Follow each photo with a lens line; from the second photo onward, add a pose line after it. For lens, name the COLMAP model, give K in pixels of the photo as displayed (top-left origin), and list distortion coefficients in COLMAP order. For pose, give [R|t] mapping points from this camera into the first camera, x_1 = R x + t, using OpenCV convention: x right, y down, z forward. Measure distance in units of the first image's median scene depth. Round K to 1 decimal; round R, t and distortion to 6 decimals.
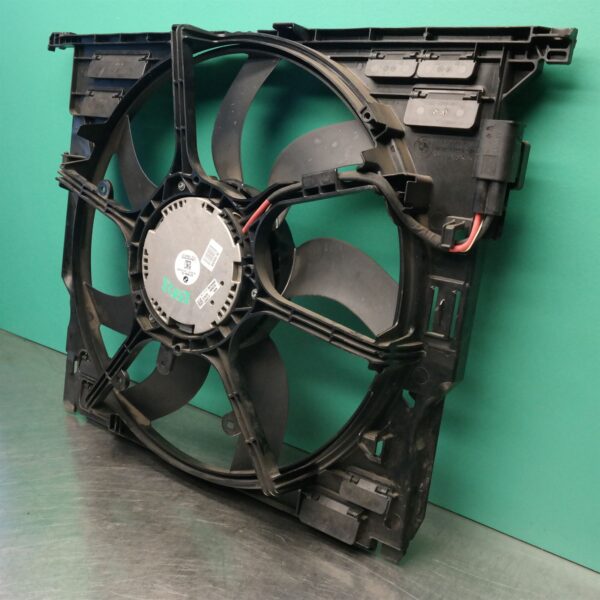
lens RADIAL K [[728.5, 0, 300.0], [0, 728.5, 300.0], [0, 0, 1]] dist [0.010563, 0.000441]
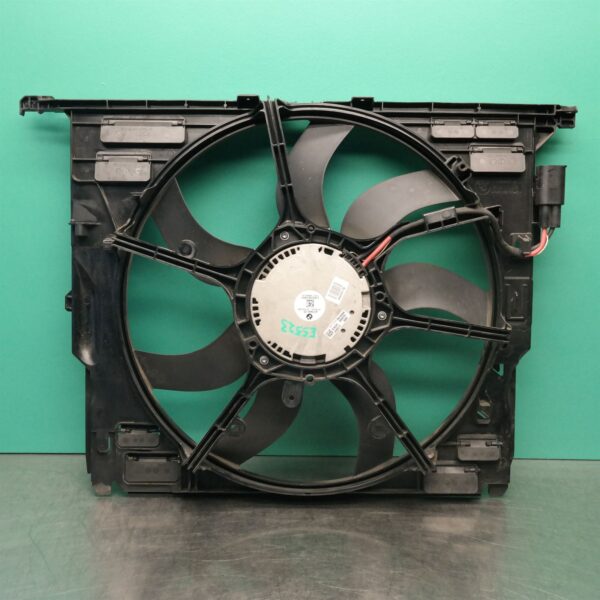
lens RADIAL K [[728.5, 0, 300.0], [0, 728.5, 300.0], [0, 0, 1]] dist [0.010563, 0.000441]
pose [[0.789387, -0.152732, 0.594593, -0.861117], [0.189135, 0.981950, 0.001135, -0.059474], [-0.584034, 0.111563, 0.804026, 0.100052]]
